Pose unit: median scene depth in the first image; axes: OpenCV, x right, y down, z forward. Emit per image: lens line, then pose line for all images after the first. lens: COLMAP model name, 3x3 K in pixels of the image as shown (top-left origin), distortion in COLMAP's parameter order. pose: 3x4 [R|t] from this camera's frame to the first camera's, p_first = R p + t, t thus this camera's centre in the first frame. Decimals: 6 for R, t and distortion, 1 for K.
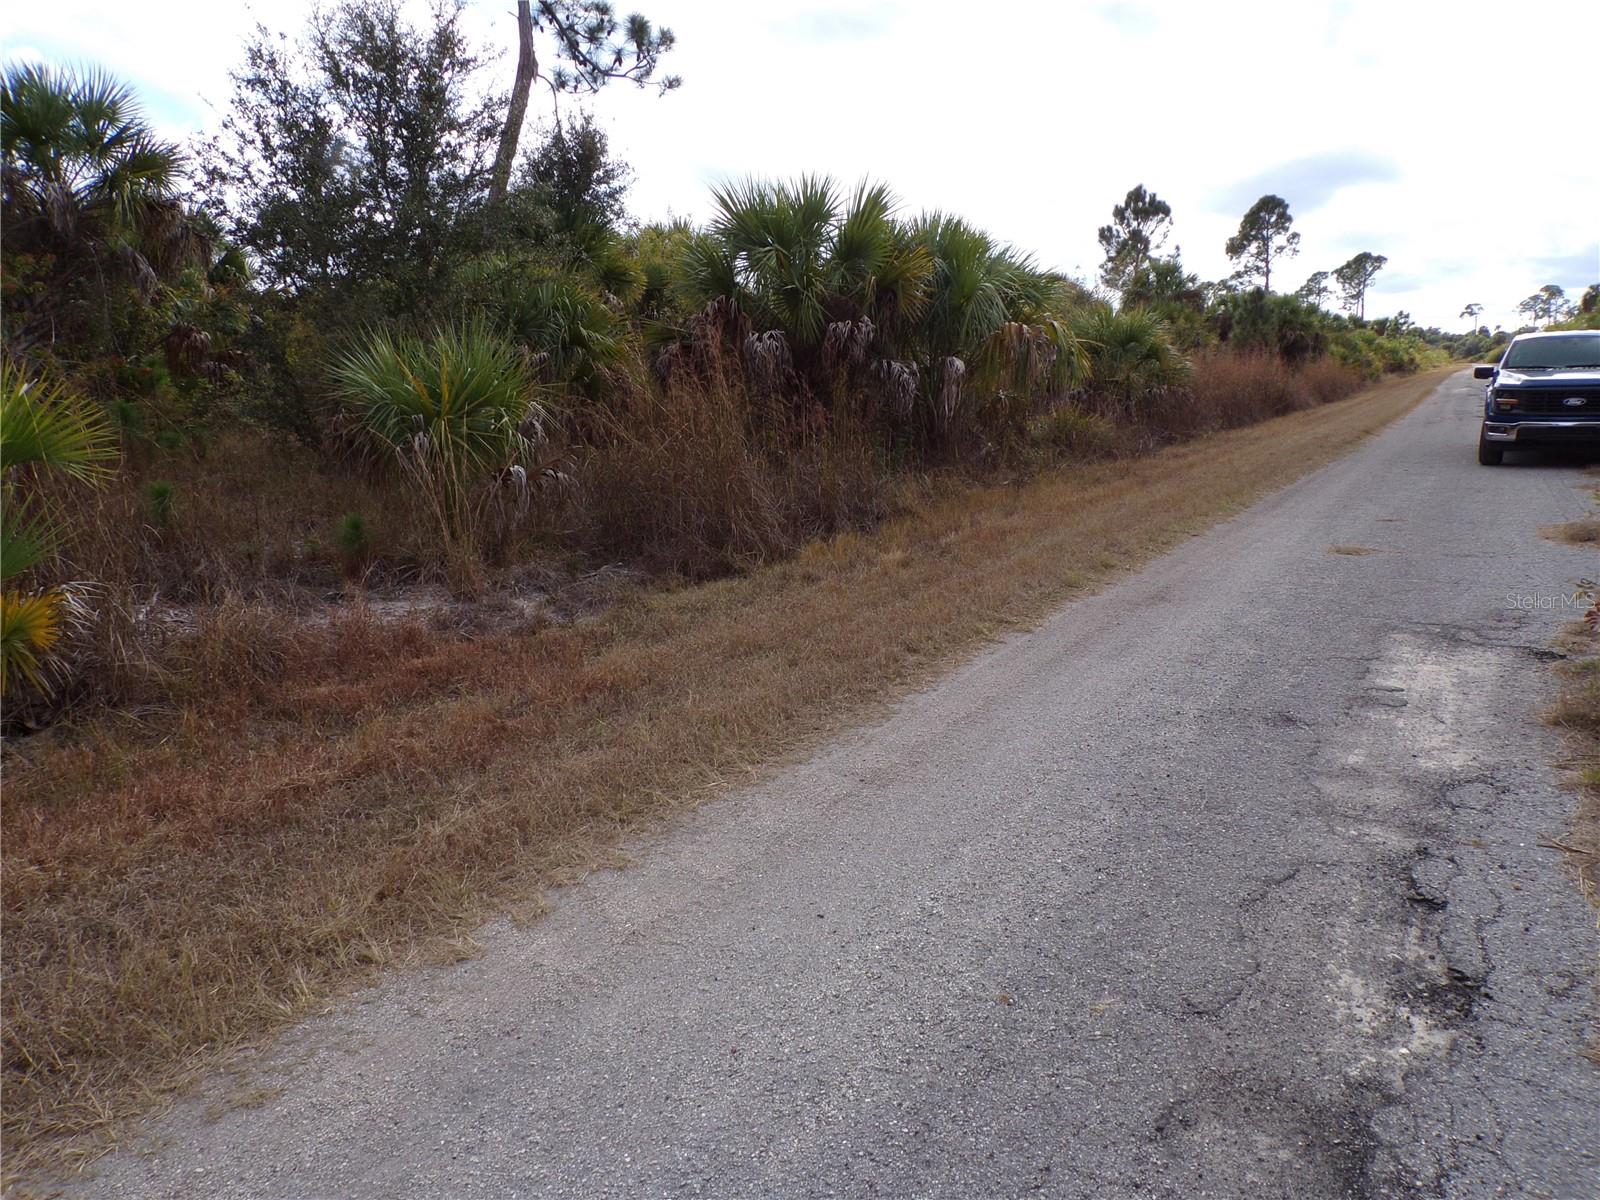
lens RADIAL K [[1094.1, 0, 800.0], [0, 1094.1, 600.0], [0, 0, 1]] dist [-0.004067, 0.027499]
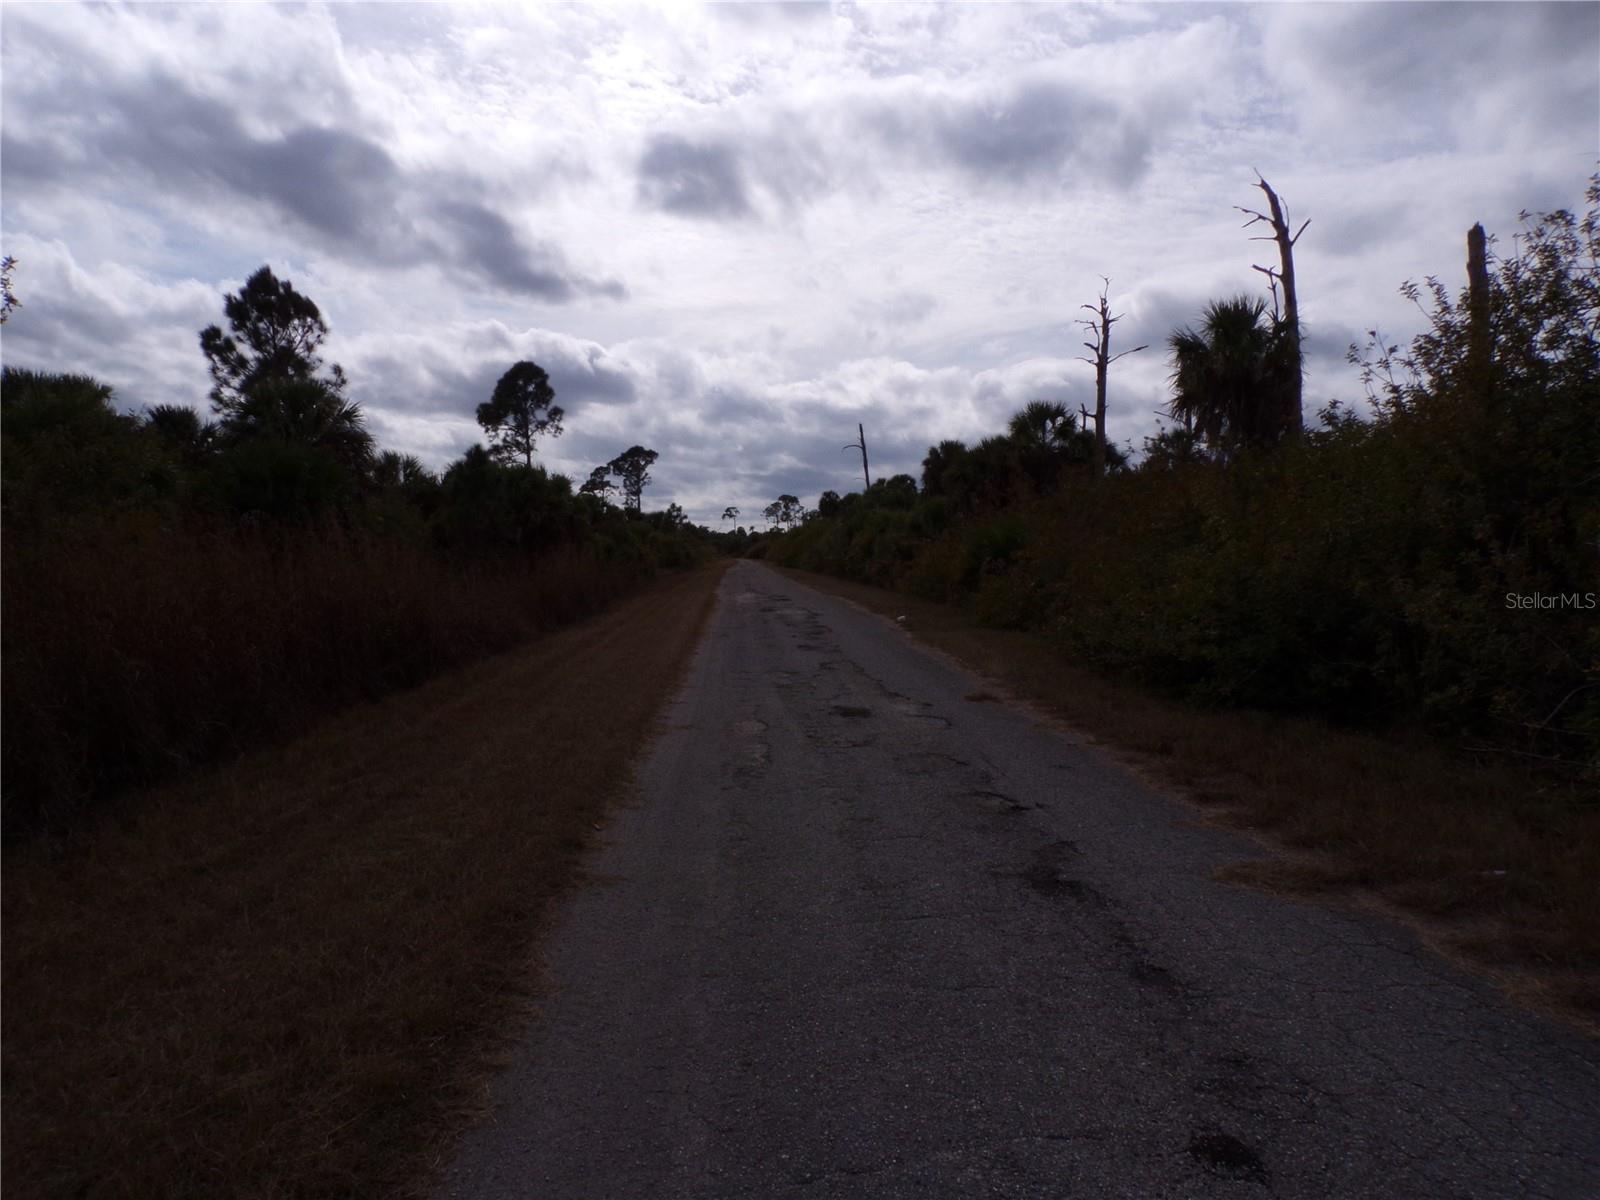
lens RADIAL K [[1094.1, 0, 800.0], [0, 1094.1, 600.0], [0, 0, 1]] dist [-0.004067, 0.027499]
pose [[0.825181, -0.000397, 0.564869, 0.061369], [0.094570, 0.985983, -0.137458, -0.024103], [-0.556896, 0.166848, 0.813651, 0.107615]]
